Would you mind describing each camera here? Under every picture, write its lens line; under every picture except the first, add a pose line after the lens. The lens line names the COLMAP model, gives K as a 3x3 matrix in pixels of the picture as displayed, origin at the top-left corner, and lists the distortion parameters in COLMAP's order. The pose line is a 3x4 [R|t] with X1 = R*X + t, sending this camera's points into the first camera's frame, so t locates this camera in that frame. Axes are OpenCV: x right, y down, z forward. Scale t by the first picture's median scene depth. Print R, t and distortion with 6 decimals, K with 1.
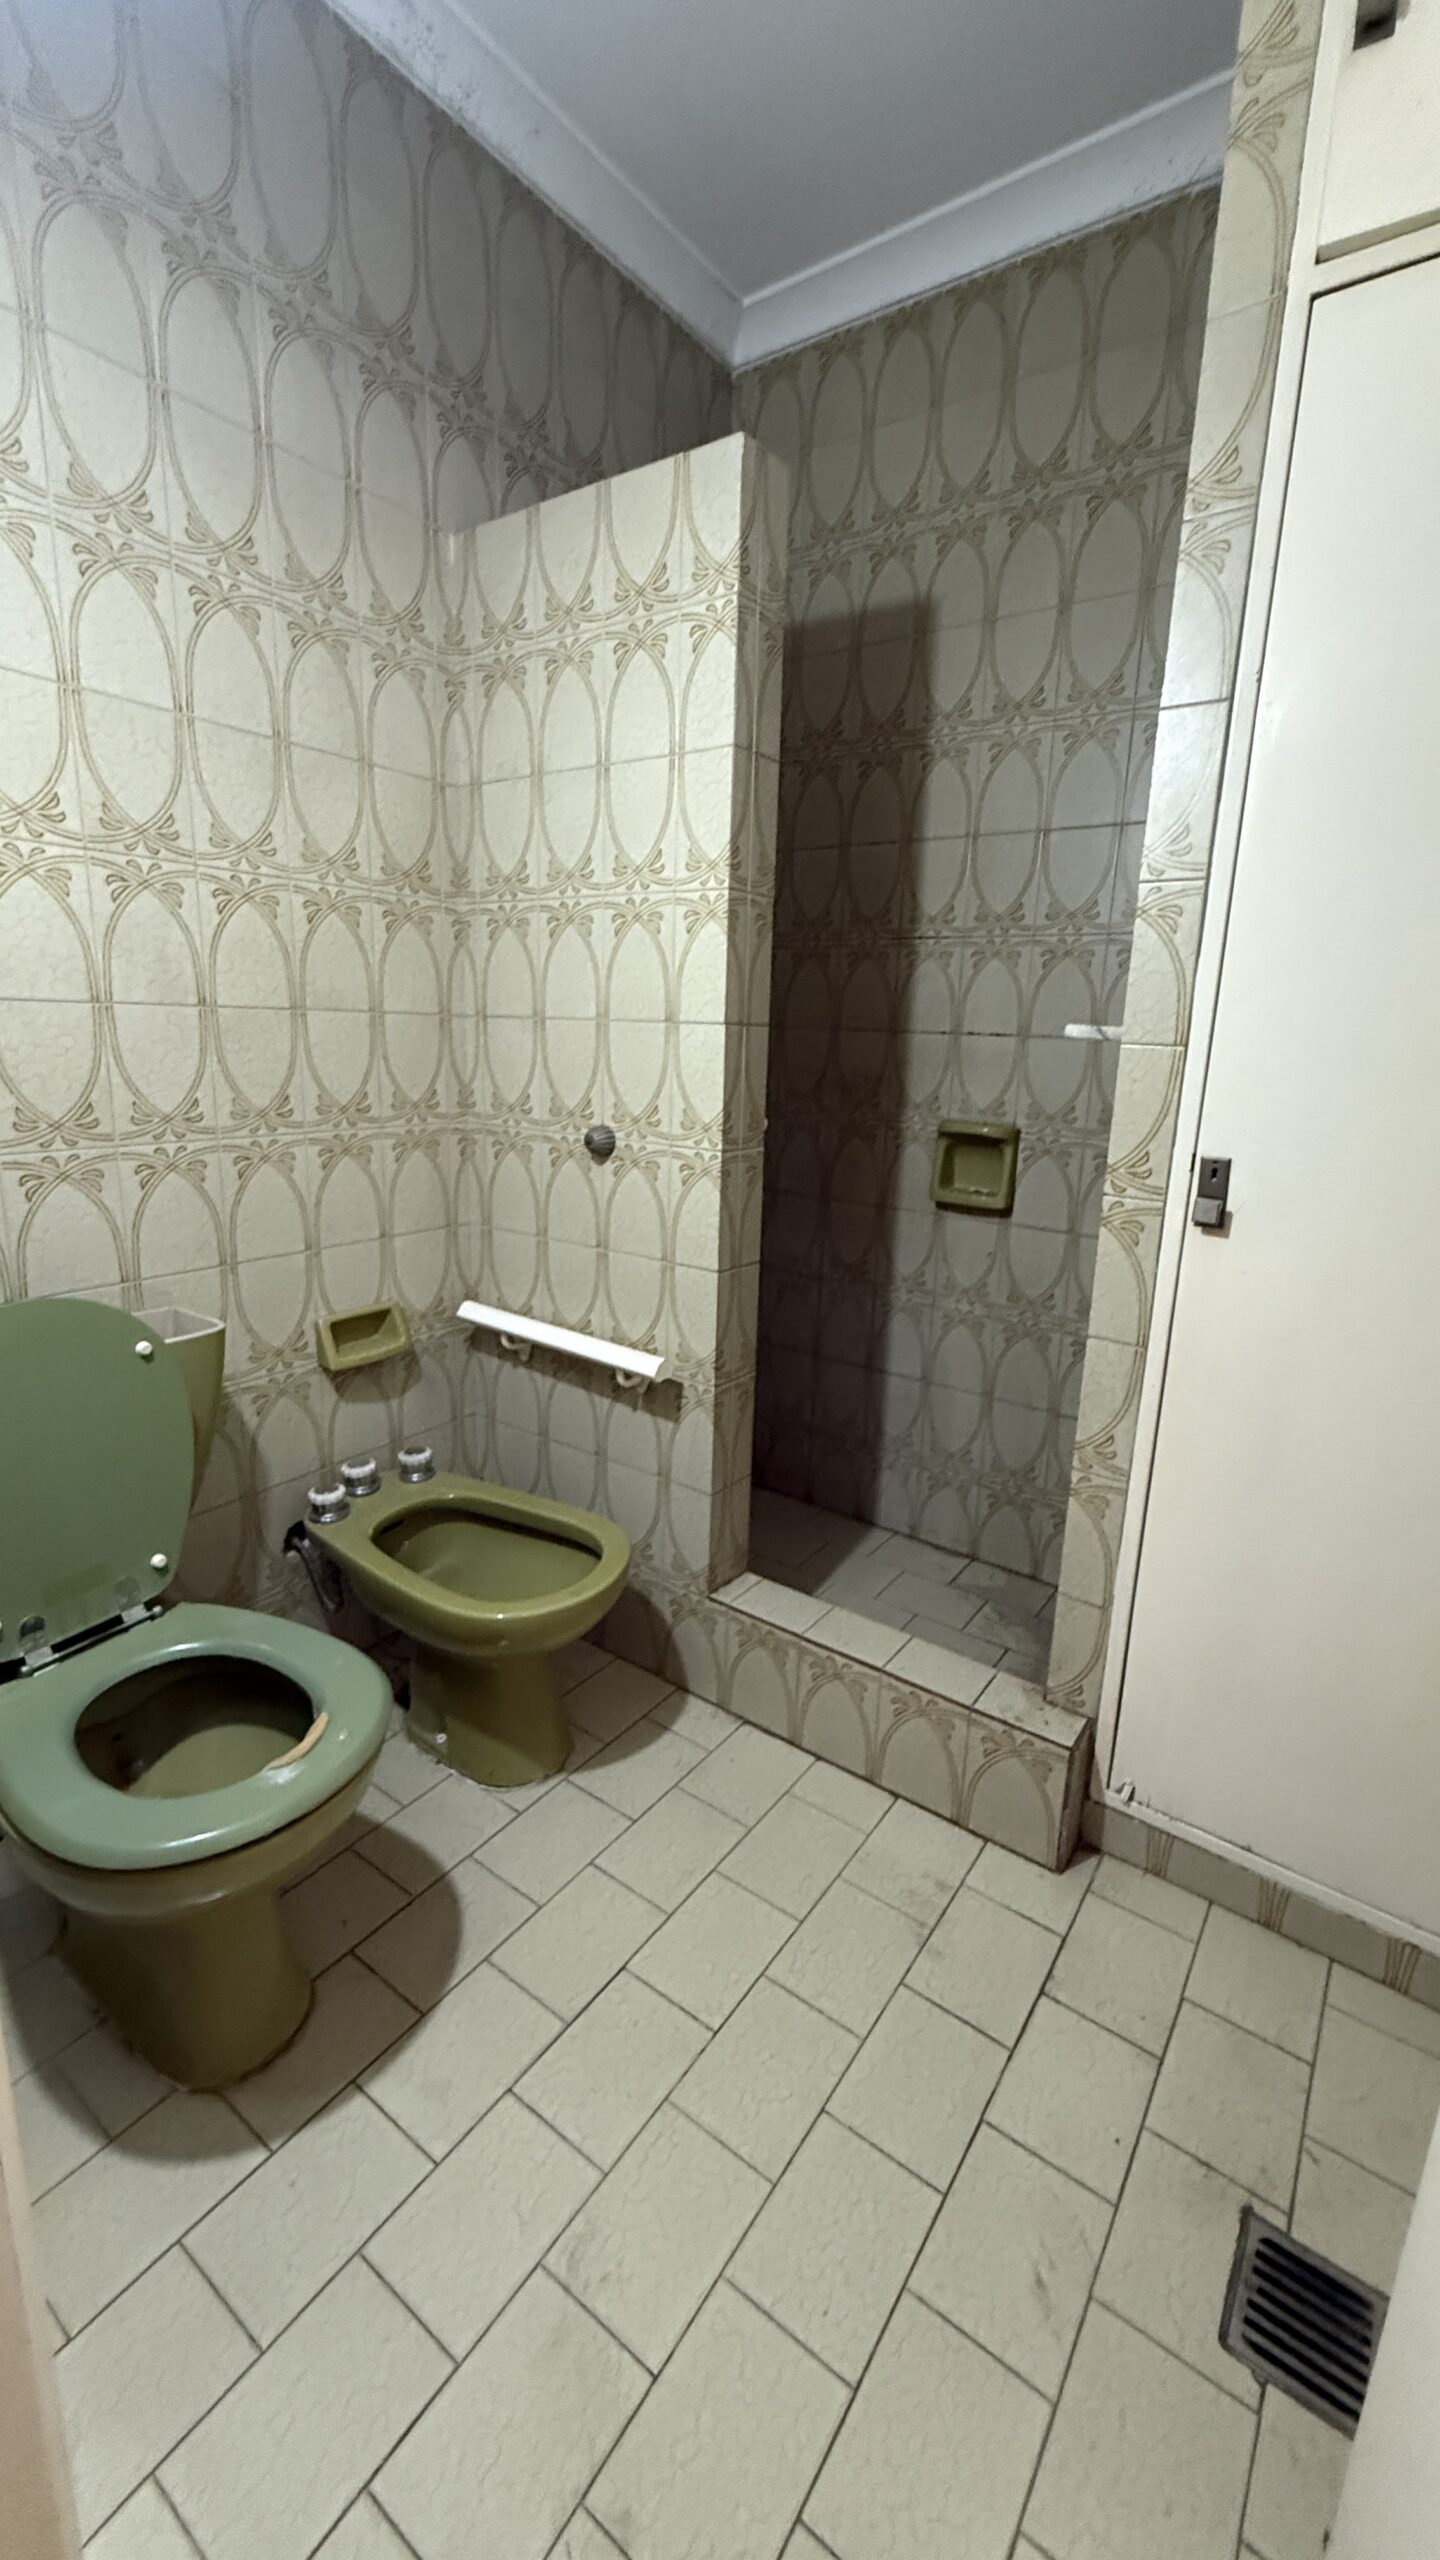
lens RADIAL K [[1040.7, 0, 720.0], [0, 1040.7, 1280.0], [0, 0, 1]] dist [-0.000345, 0.000170]
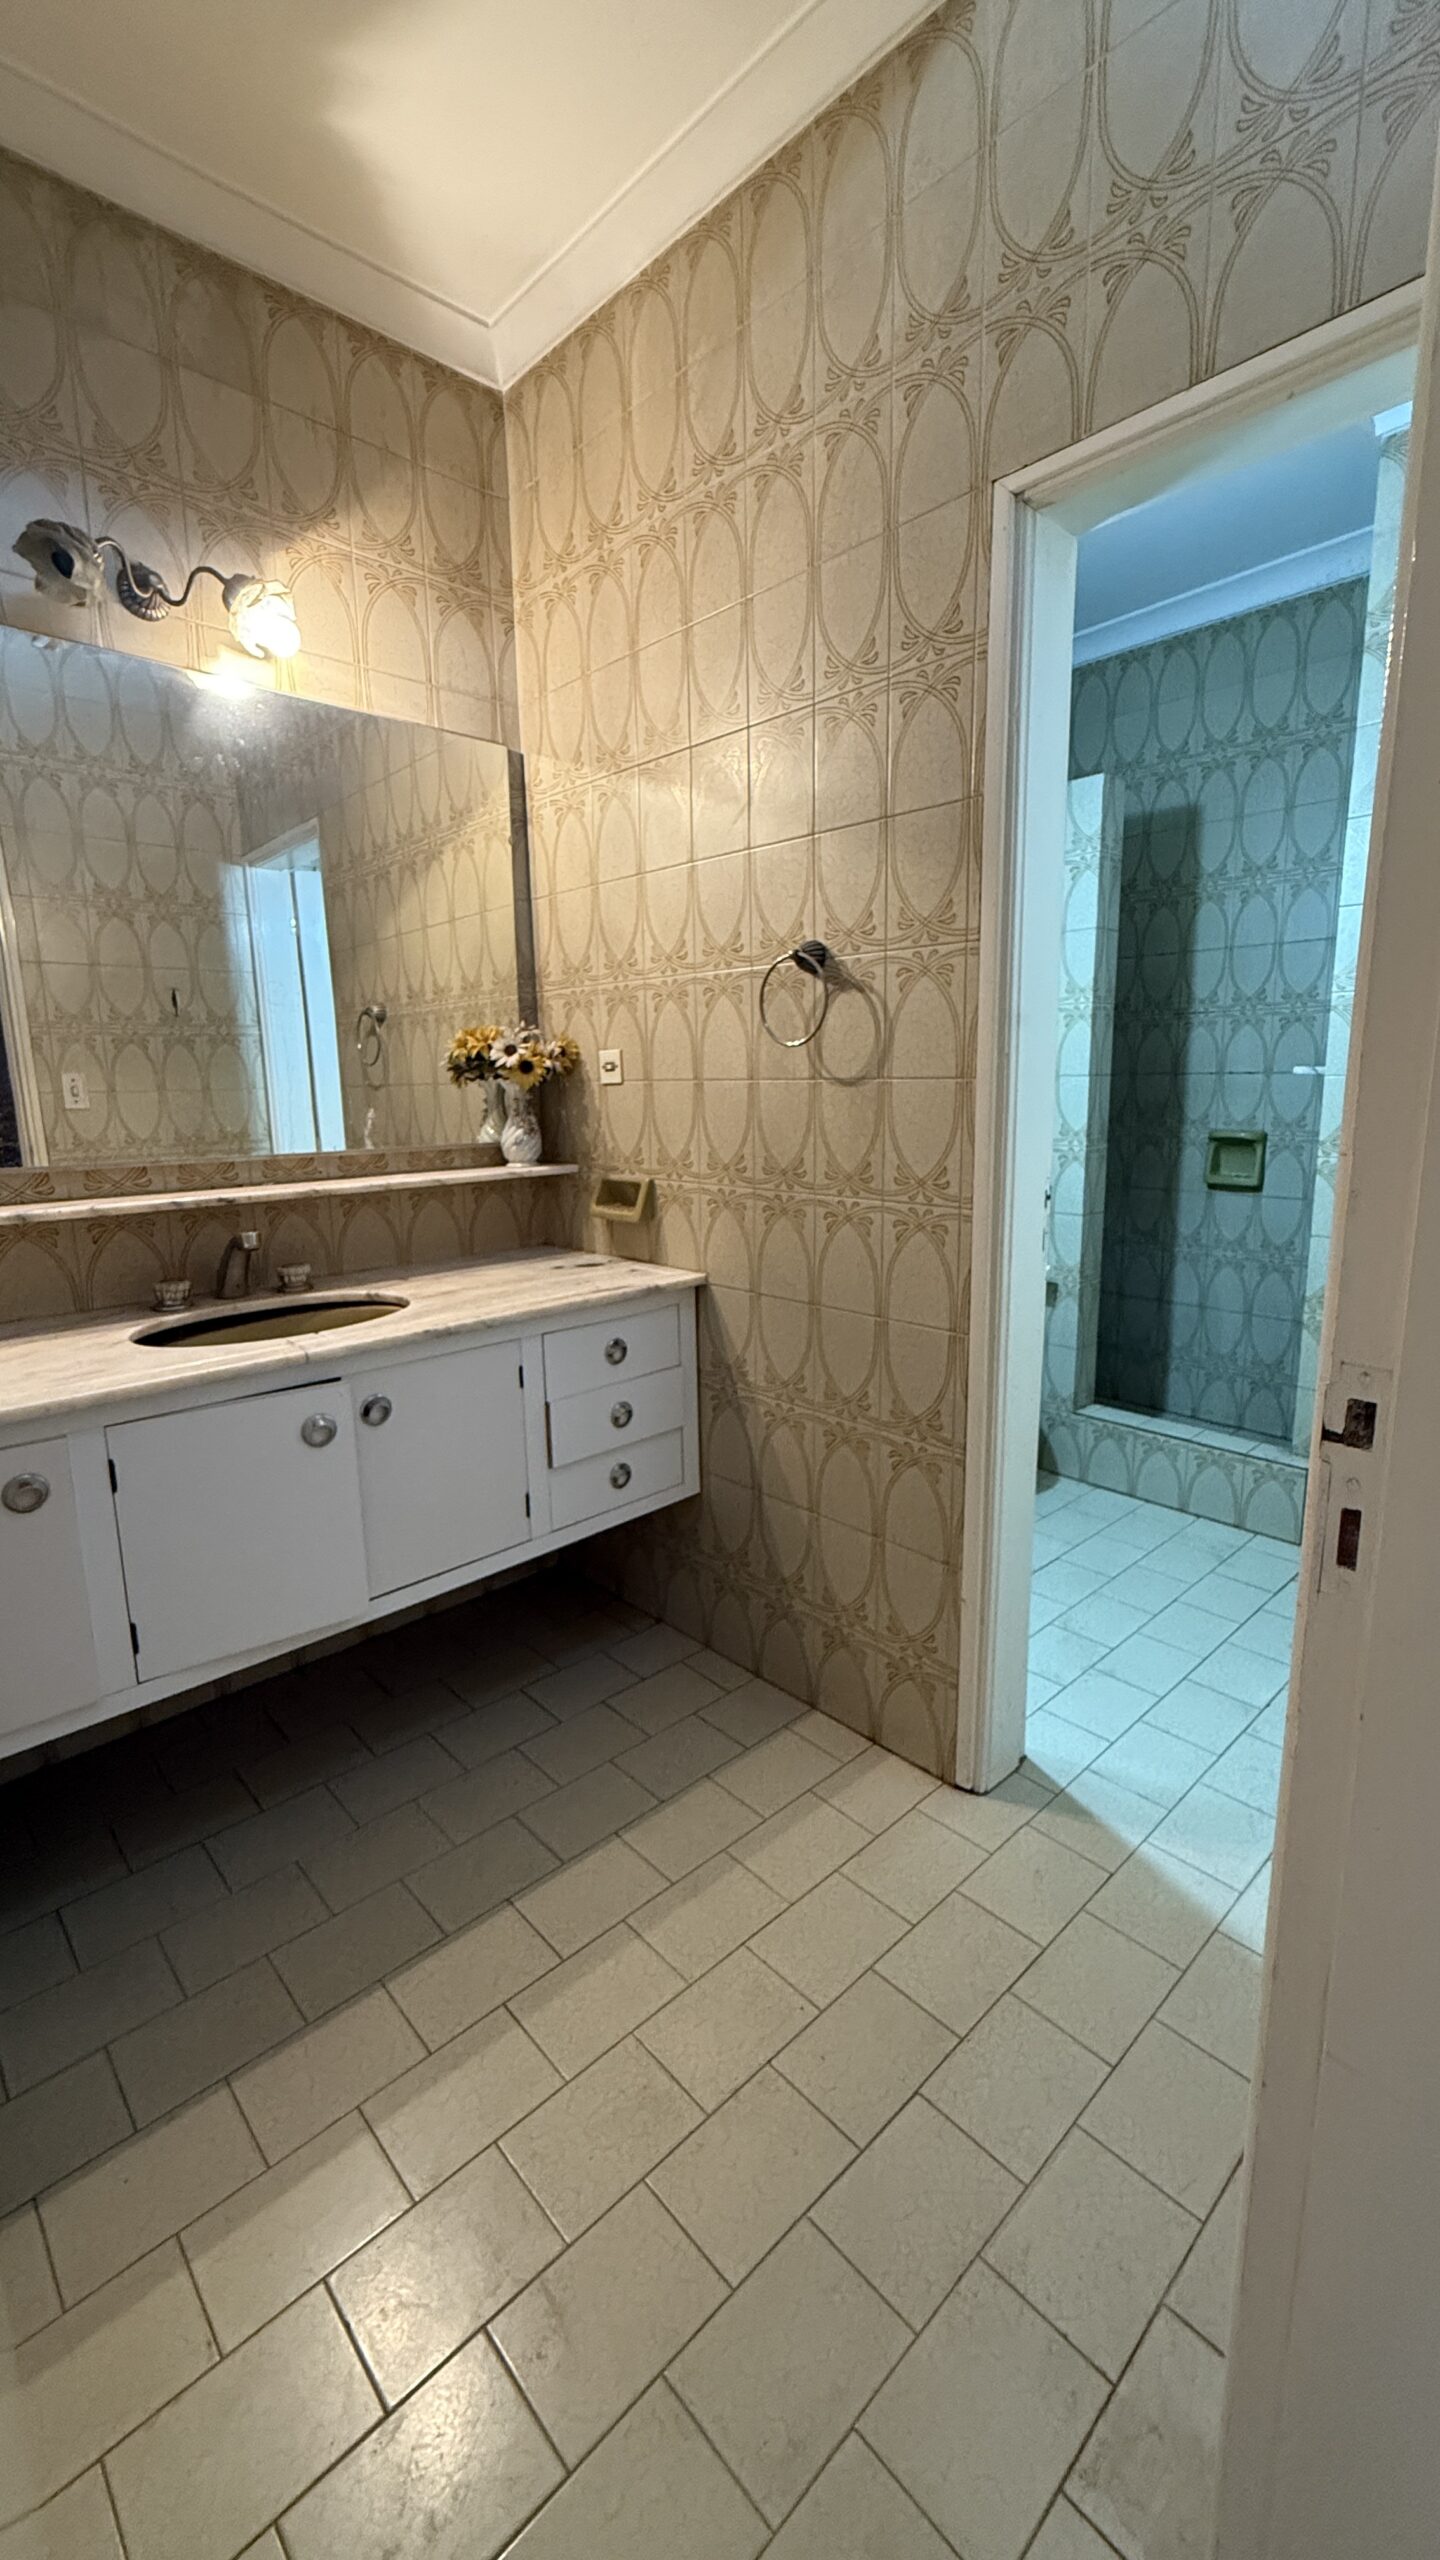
lens RADIAL K [[1040.7, 0, 720.0], [0, 1040.7, 1280.0], [0, 0, 1]] dist [-0.000345, 0.000170]
pose [[0.979294, -0.009454, -0.202222, -0.198229], [-0.000366, 0.998825, -0.048469, 0.149567], [0.202443, 0.047539, 0.978140, -0.669959]]
